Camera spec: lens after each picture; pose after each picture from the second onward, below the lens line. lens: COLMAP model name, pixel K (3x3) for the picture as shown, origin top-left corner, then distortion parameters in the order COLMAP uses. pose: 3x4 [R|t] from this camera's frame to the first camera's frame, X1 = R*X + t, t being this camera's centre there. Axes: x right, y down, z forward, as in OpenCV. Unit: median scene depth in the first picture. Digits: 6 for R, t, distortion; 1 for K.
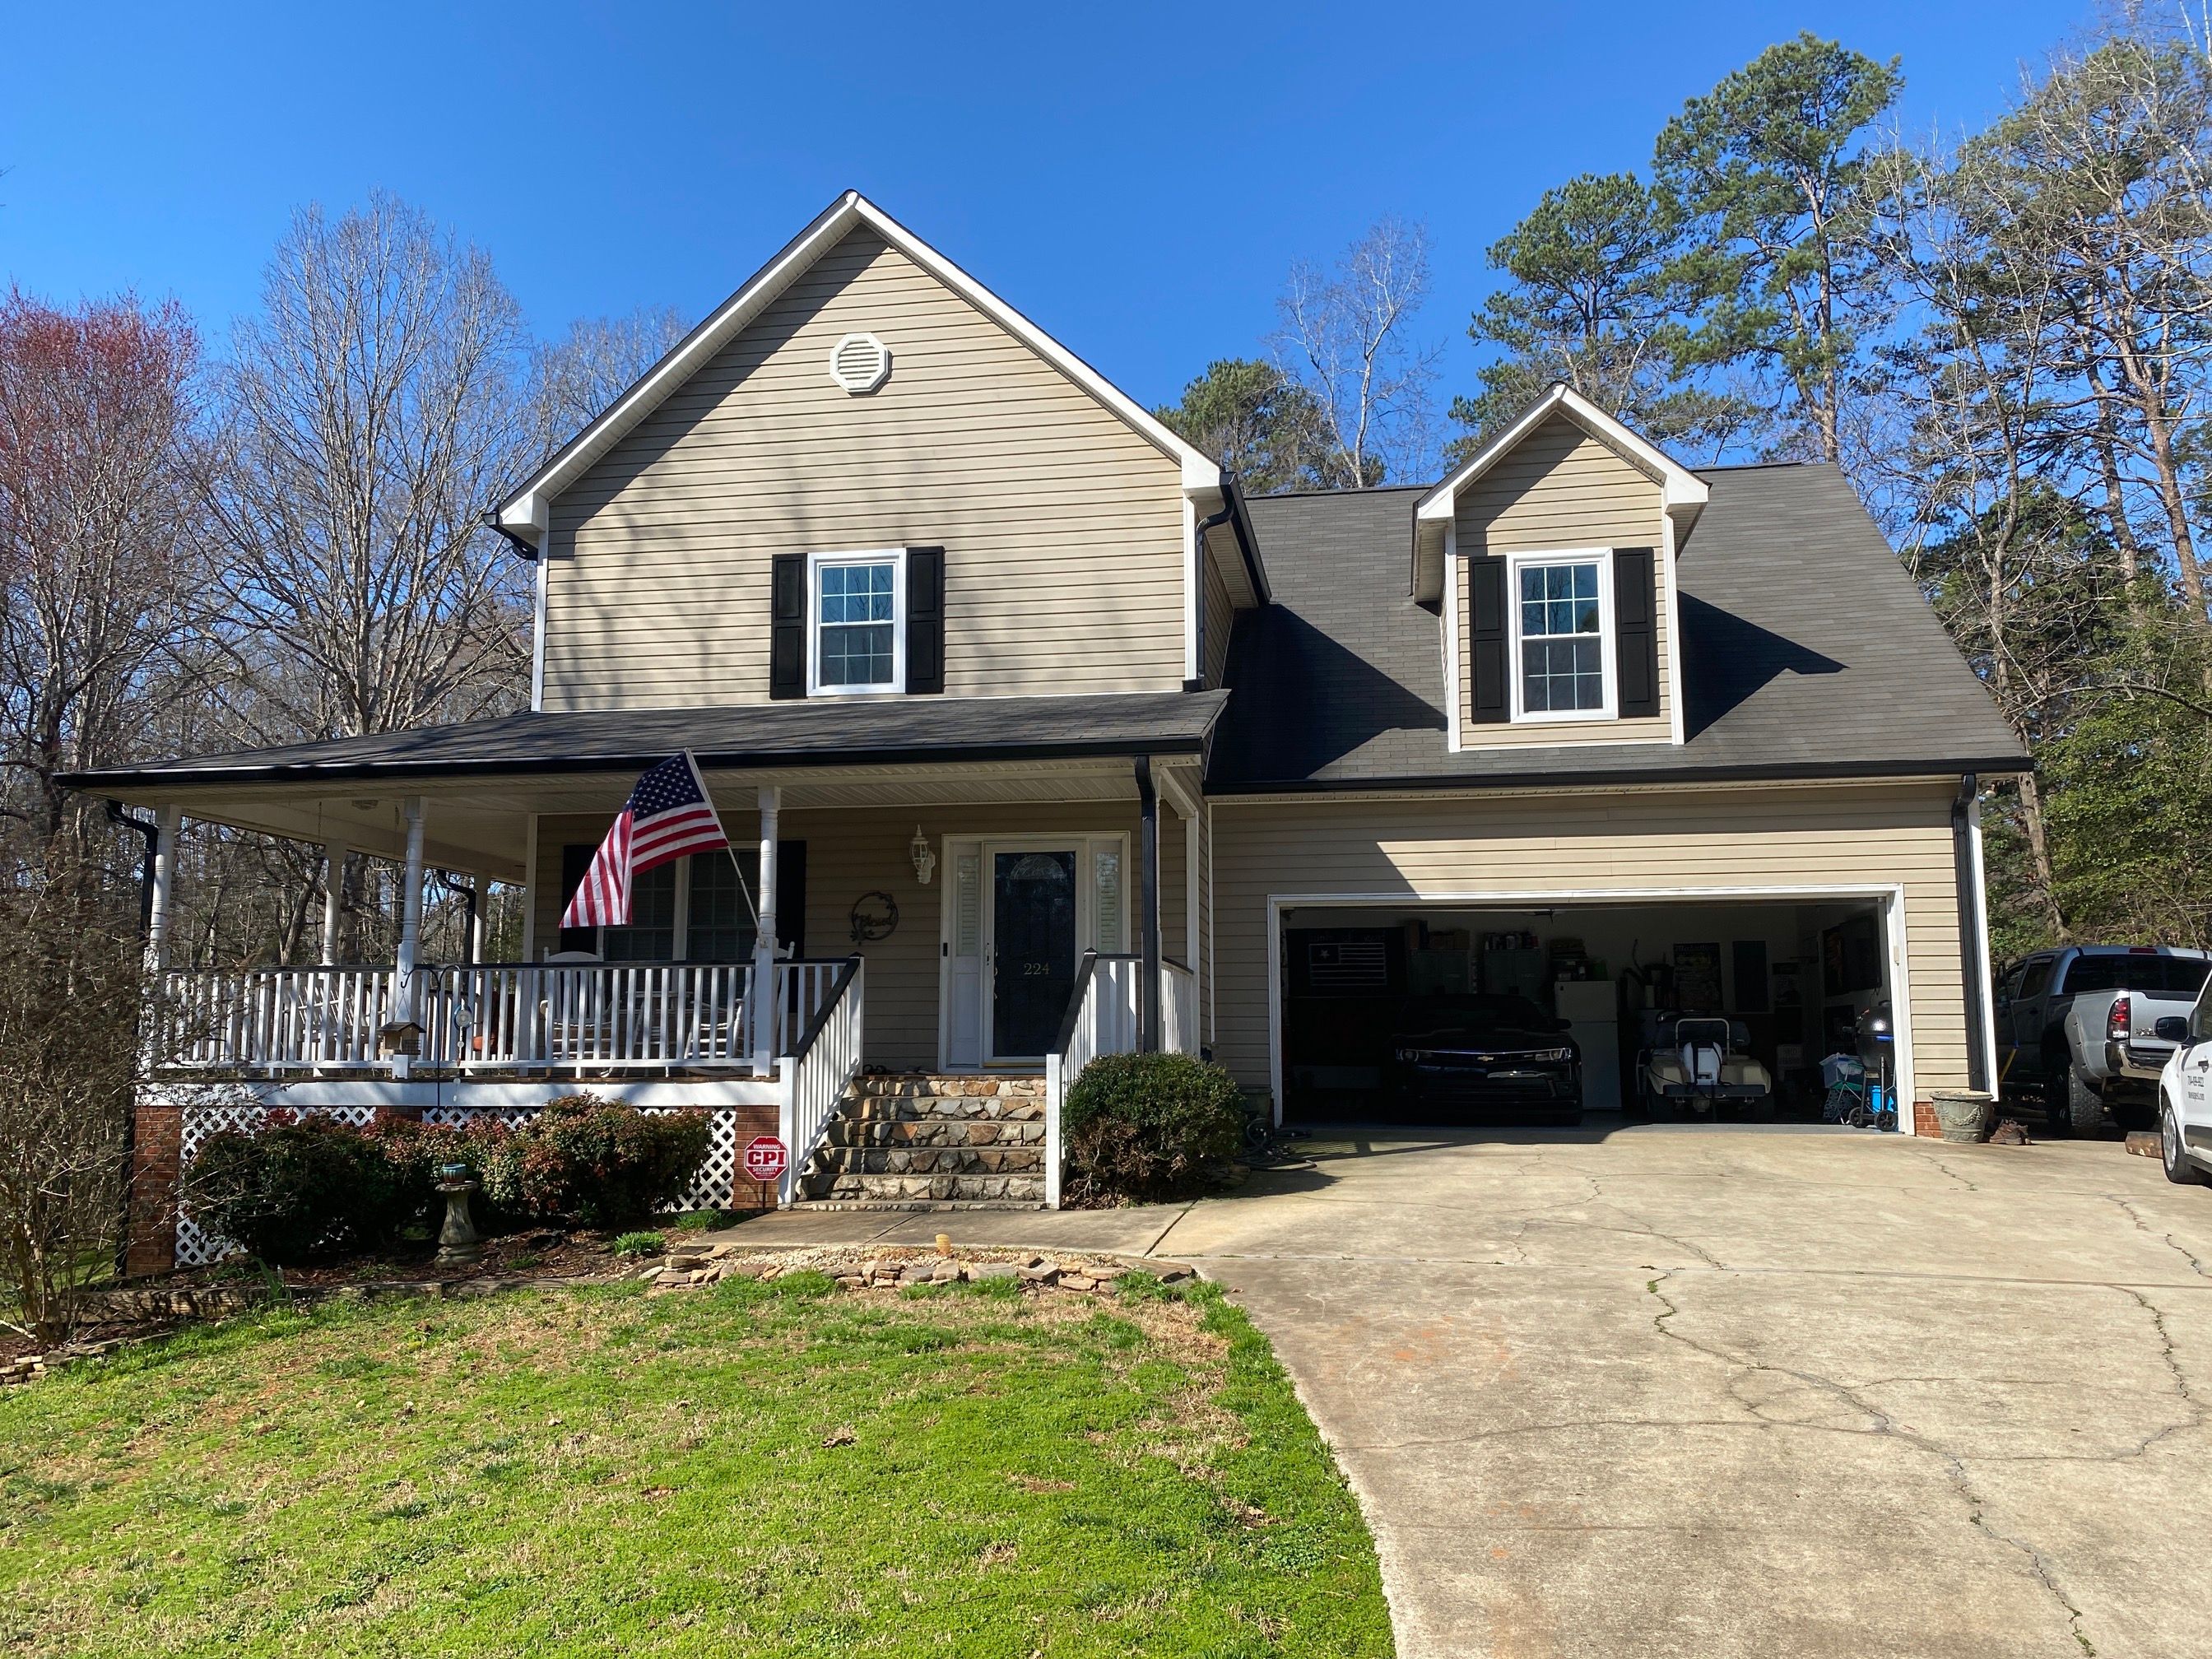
lens RADIAL K [[1634.9, 0, 1114.6], [0, 1634.9, 860.9], [0, 0, 1]] dist [0.032413, -0.032226]
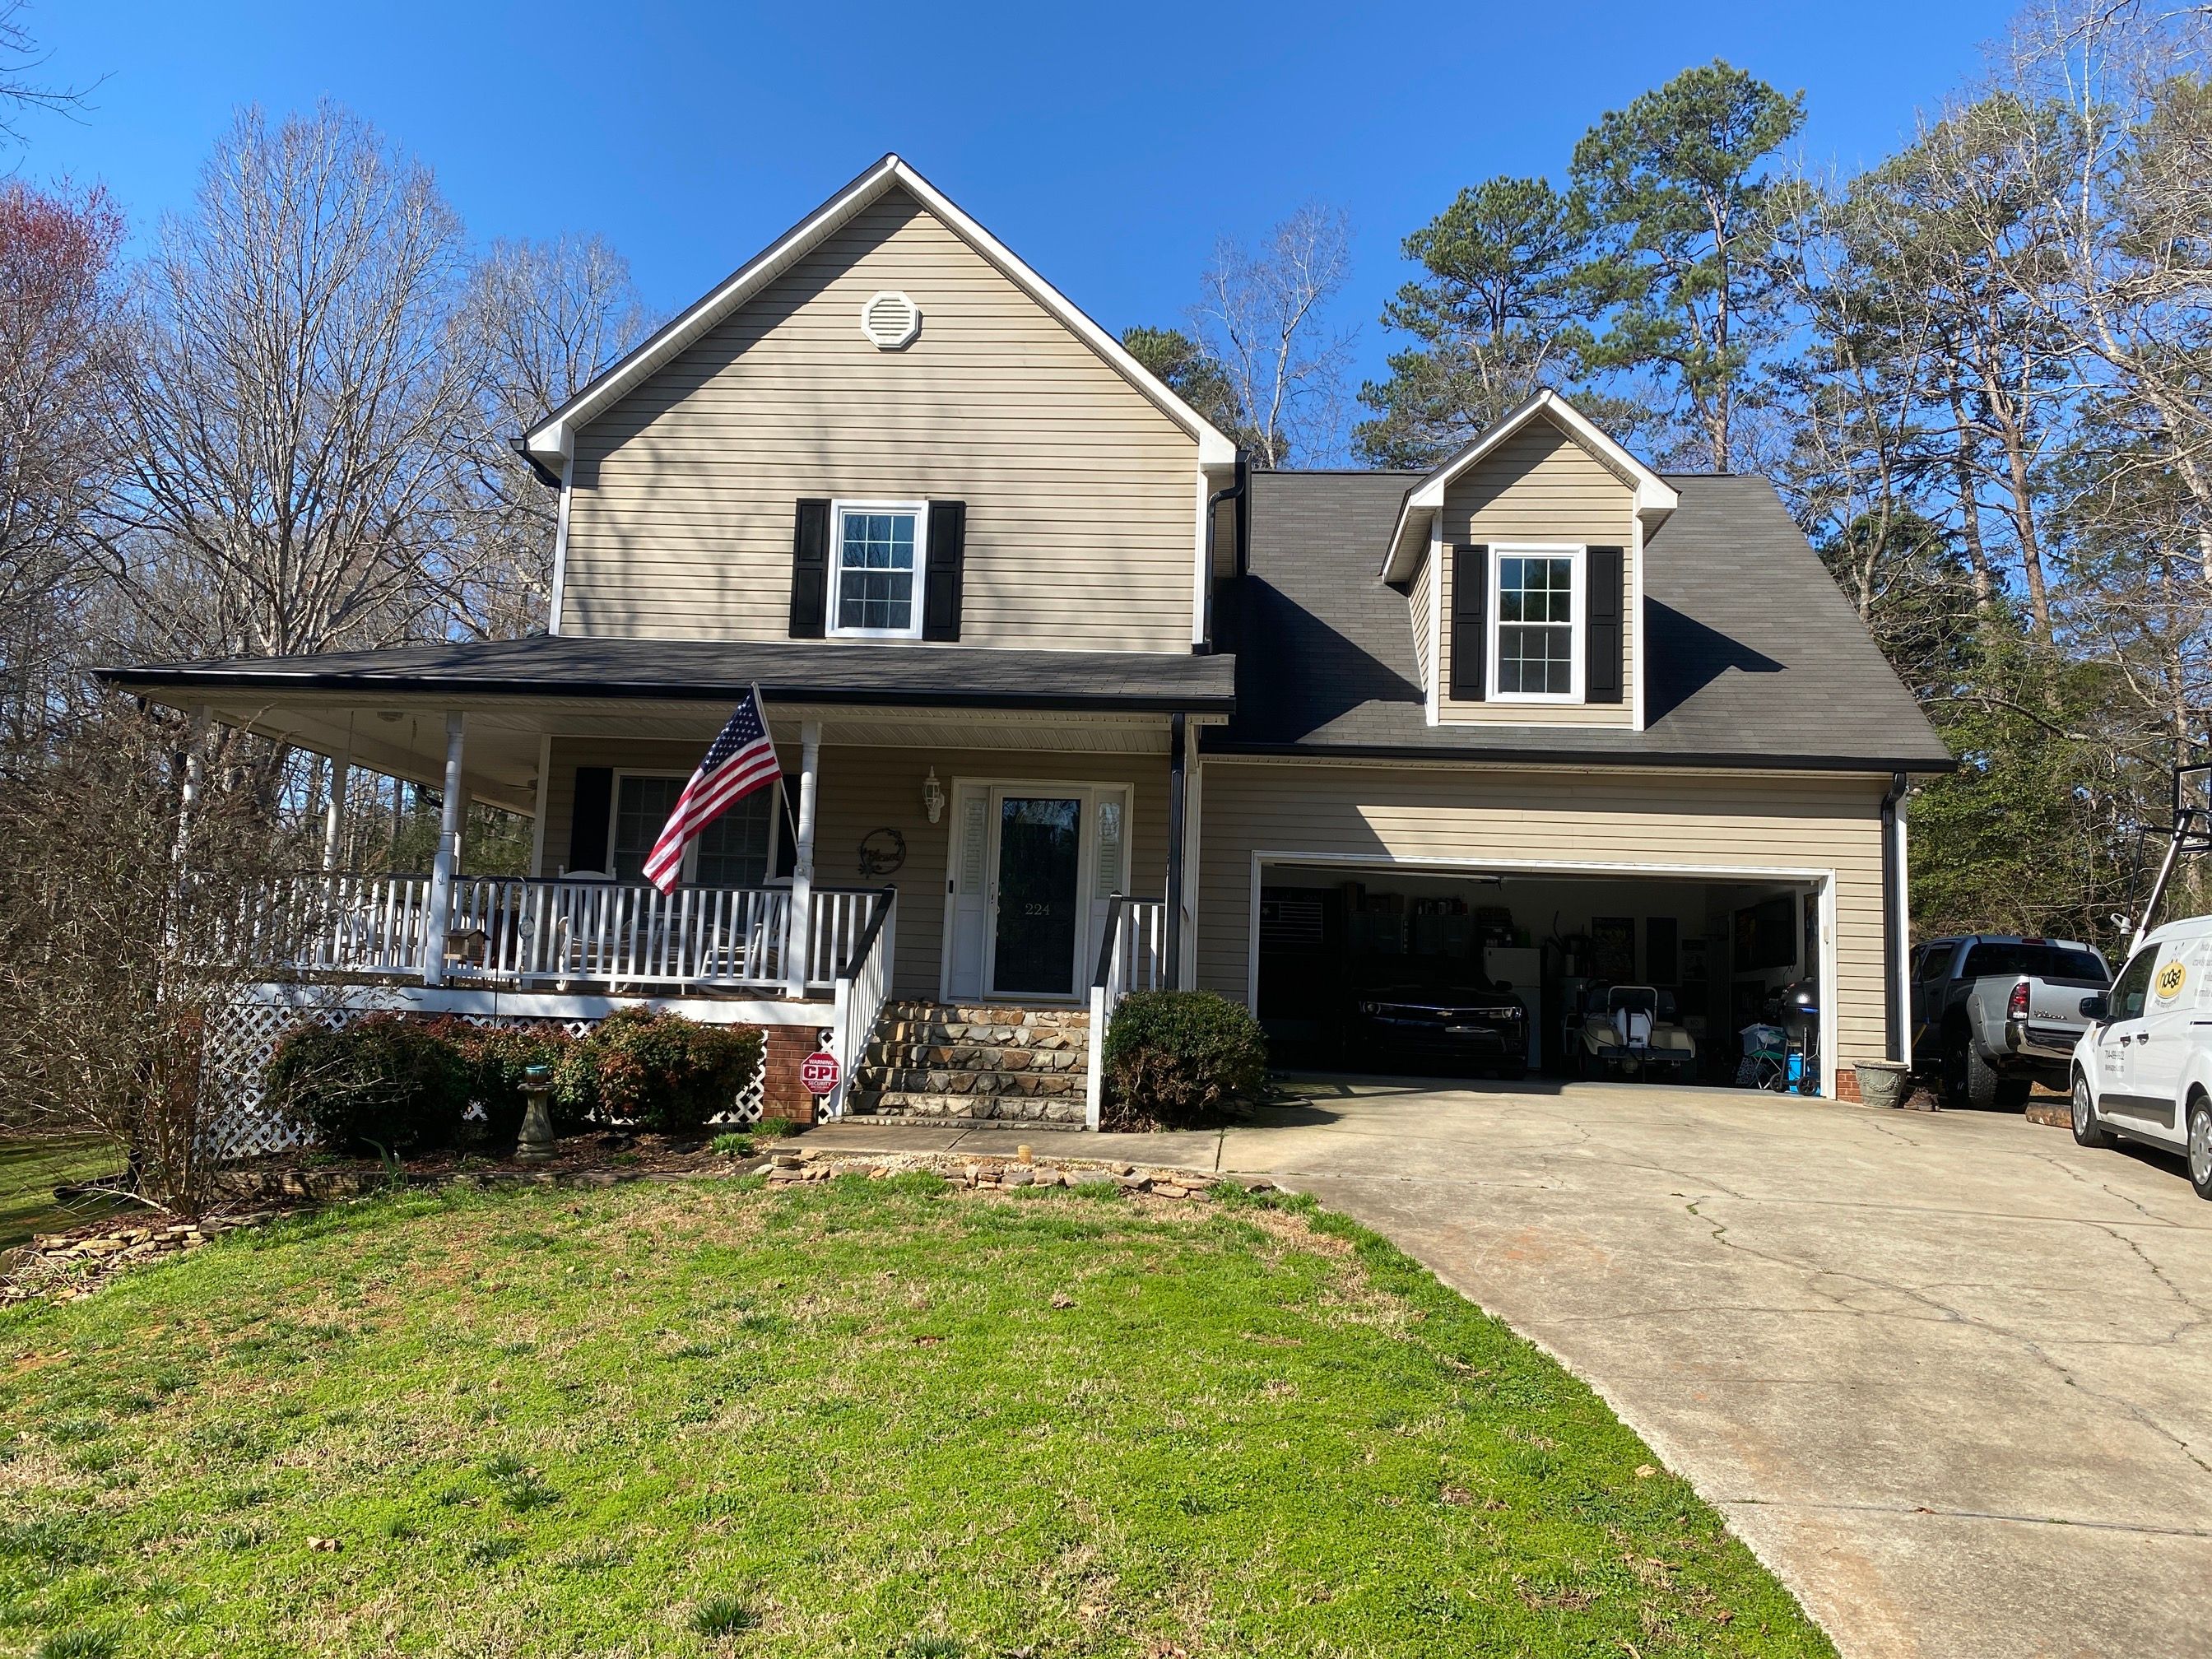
lens RADIAL K [[1634.9, 0, 1088.9], [0, 1634.9, 815.6], [0, 0, 1]] dist [0.032413, -0.032226]
pose [[0.995649, 0.052555, 0.076946, -0.095533], [-0.052512, 0.998617, -0.002593, 0.006737], [-0.076976, -0.001459, 0.997032, -0.048300]]
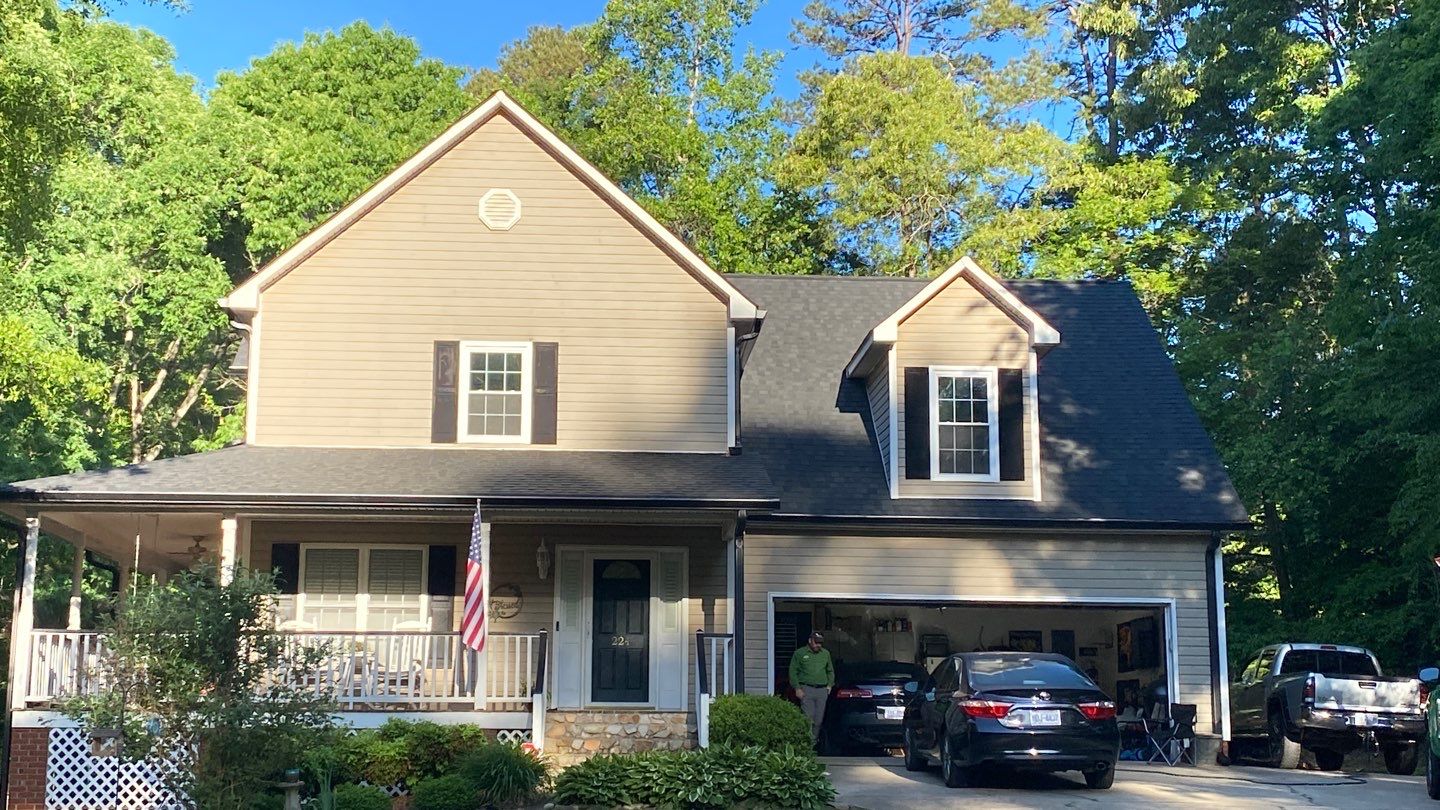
lens RADIAL K [[1994.5, 0, 664.0], [0, 1994.5, 355.5], [0, 0, 1]] dist [0.028882, 0.000000]
pose [[0.977790, 0.051043, 0.203276, -0.369593], [-0.035798, 0.996312, -0.077982, -0.047815], [-0.206507, 0.068973, 0.976011, -0.725348]]
